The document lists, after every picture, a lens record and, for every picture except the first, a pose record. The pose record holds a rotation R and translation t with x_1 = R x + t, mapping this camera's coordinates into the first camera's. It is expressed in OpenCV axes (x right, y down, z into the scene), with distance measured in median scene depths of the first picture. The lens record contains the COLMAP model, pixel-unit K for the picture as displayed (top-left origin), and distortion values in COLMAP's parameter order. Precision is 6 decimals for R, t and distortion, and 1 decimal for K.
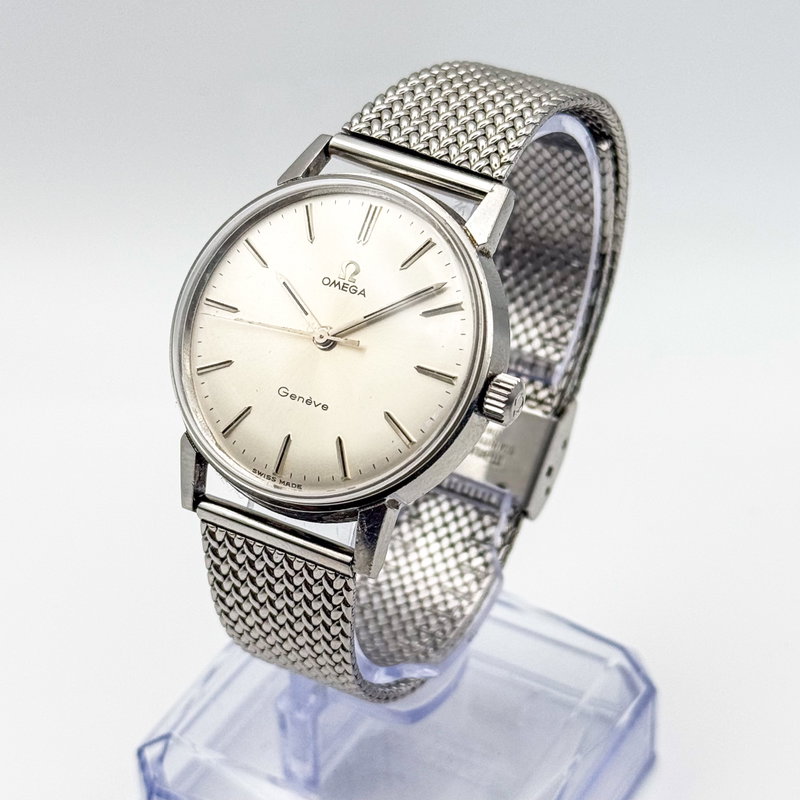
lens RADIAL K [[2323.6, 0, 400.0], [0, 2323.6, 400.0], [0, 0, 1]] dist [0.218758, -0.183167]
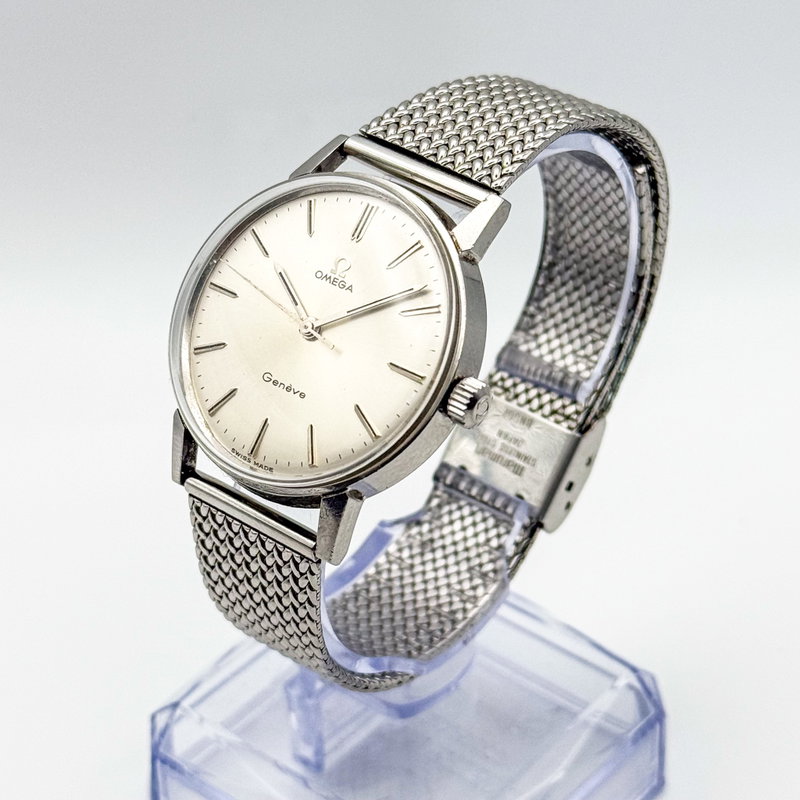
lens RADIAL K [[2323.6, 0, 400.0], [0, 2323.6, 400.0], [0, 0, 1]] dist [0.218758, -0.183167]
pose [[0.985288, 0.090126, -0.145205, 0.150280], [-0.092033, 0.995735, -0.006453, 0.007370], [0.144004, 0.019721, 0.989381, -0.015908]]
